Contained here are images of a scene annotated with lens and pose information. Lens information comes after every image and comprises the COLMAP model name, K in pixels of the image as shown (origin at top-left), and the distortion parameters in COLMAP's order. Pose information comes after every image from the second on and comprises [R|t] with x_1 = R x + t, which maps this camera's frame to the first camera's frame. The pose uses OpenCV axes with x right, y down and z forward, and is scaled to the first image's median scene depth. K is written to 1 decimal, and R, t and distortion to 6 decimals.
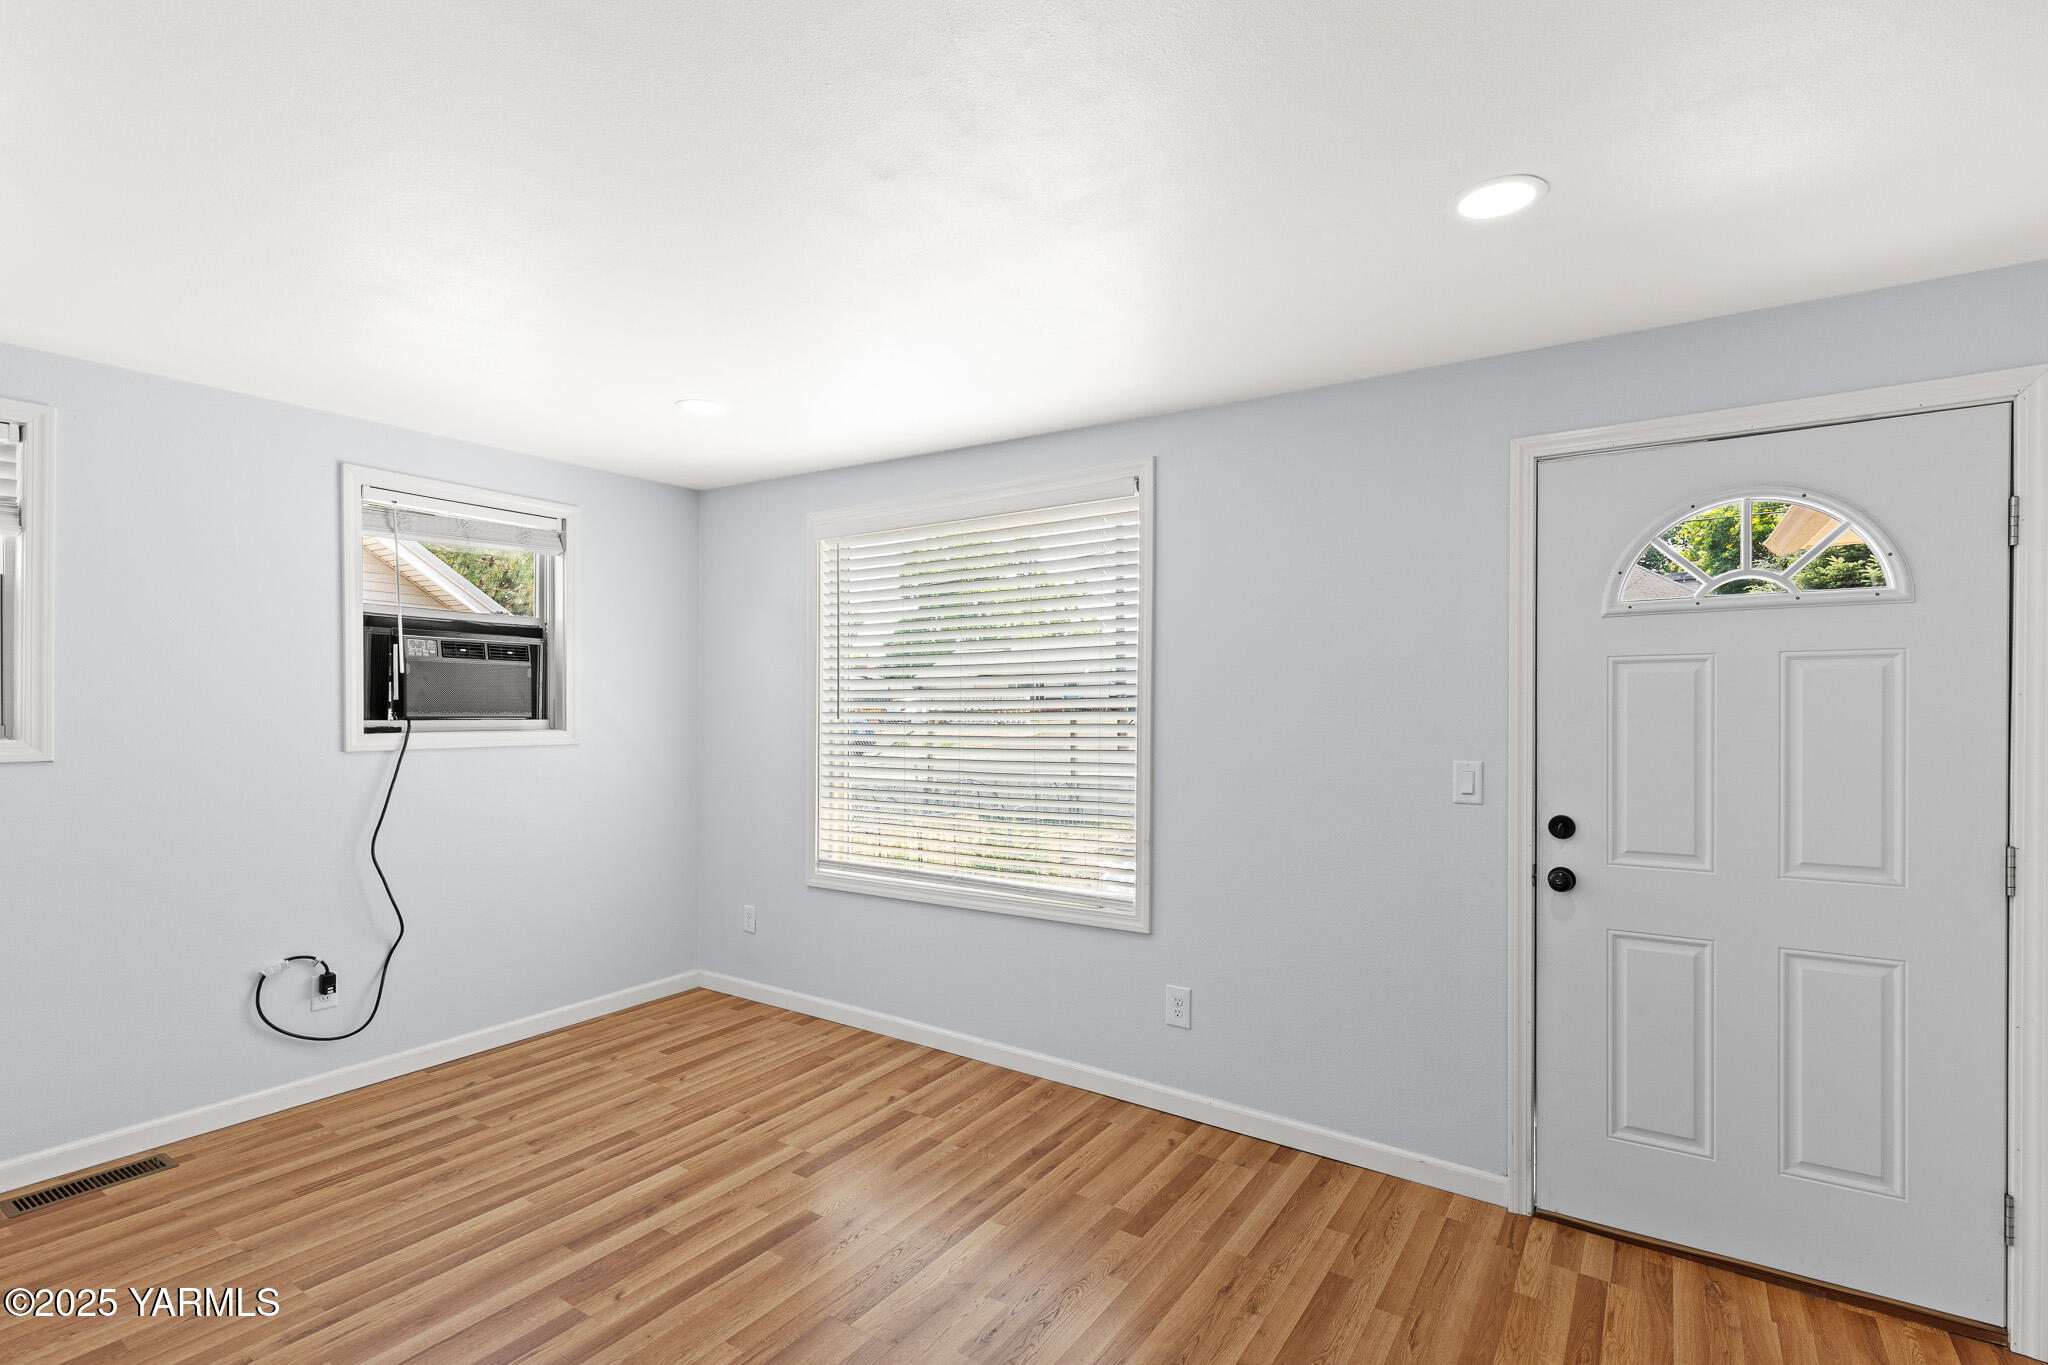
lens RADIAL K [[947.1, 0, 1034.0], [0, 947.1, 701.0], [0, 0, 1]] dist [0.010968, -0.000728]
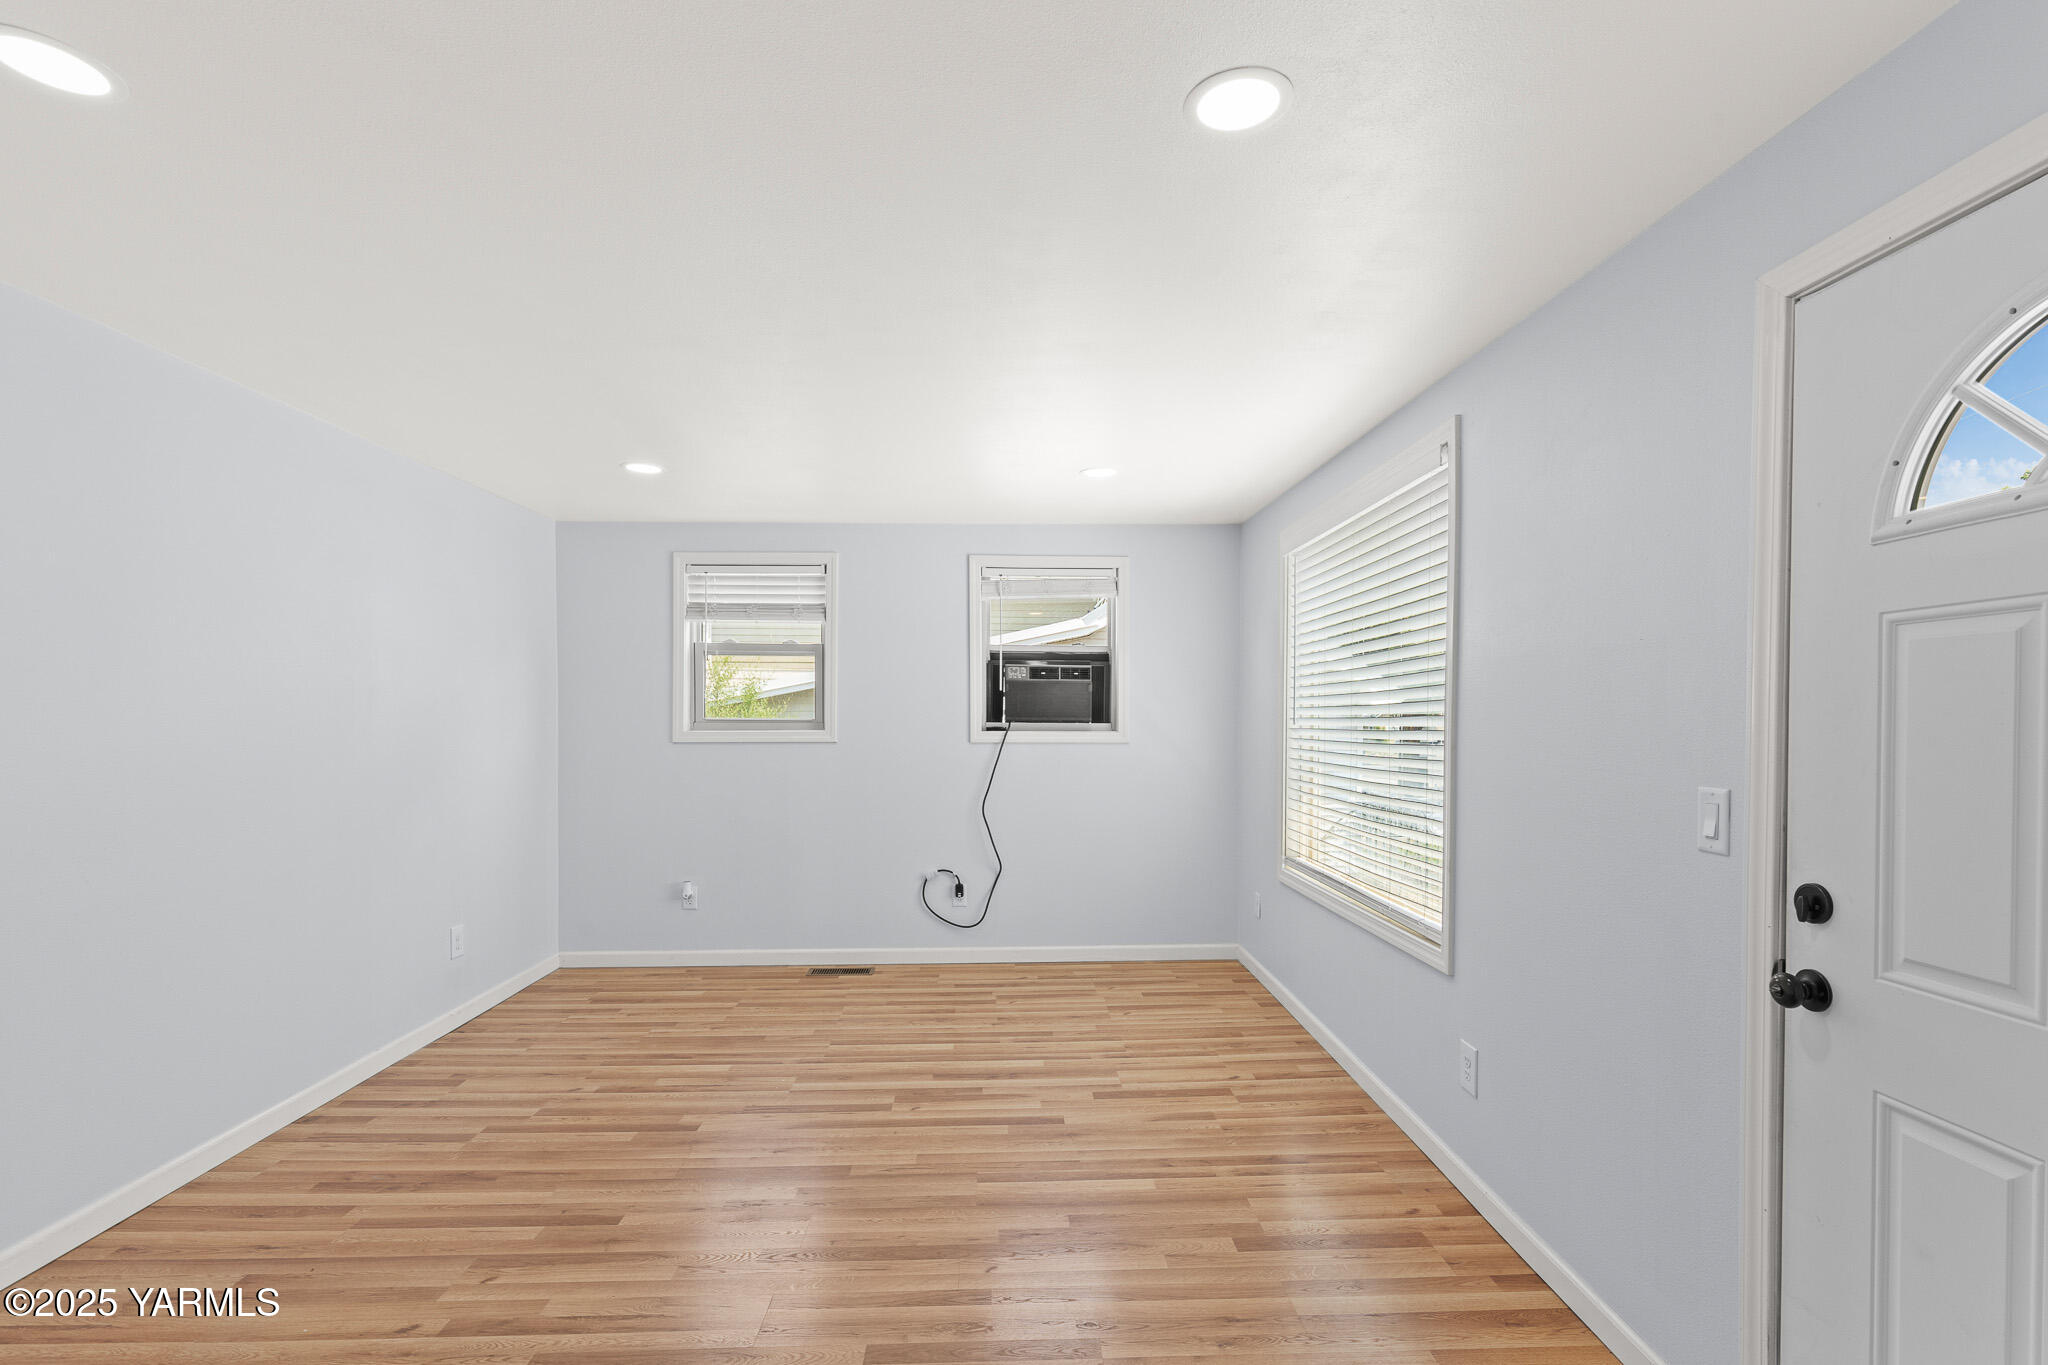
lens RADIAL K [[947.1, 0, 1062.5], [0, 947.1, 715.5], [0, 0, 1]] dist [0.010968, -0.000728]
pose [[0.597039, -0.001765, -0.802211, 0.608472], [0.002655, 0.999996, -0.000225, 0.010594], [0.802208, -0.001995, 0.597041, 0.210455]]
